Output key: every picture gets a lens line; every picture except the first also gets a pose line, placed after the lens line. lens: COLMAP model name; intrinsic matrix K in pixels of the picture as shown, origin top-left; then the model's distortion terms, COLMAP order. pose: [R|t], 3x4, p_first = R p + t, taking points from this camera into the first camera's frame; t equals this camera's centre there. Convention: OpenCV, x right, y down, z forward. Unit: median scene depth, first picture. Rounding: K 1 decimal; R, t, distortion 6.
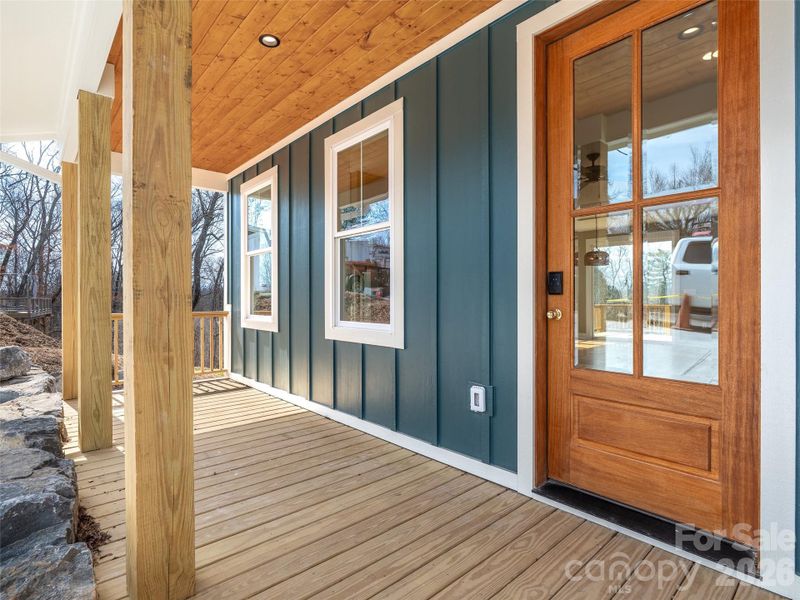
lens RADIAL K [[405.3, 0, 401.8], [0, 405.3, 301.4], [0, 0, 1]] dist [-0.009940, 0.001865]
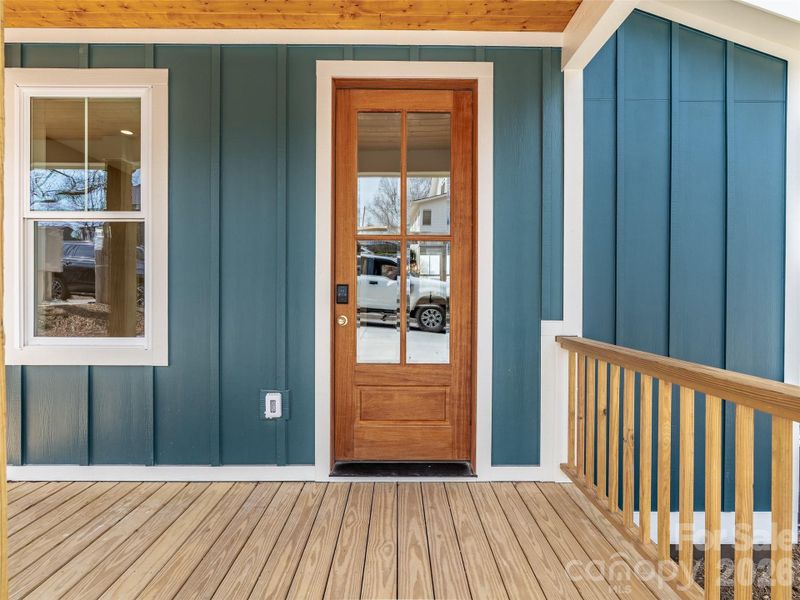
lens RADIAL K [[391.5, 0, 400.0], [0, 391.5, 300.0], [0, 0, 1]] dist [-0.004222, 0.000912]
pose [[0.667240, -0.003620, 0.744834, -0.370620], [-0.002105, 0.999975, 0.006746, -0.036887], [-0.744840, -0.006069, 0.667216, 0.115050]]
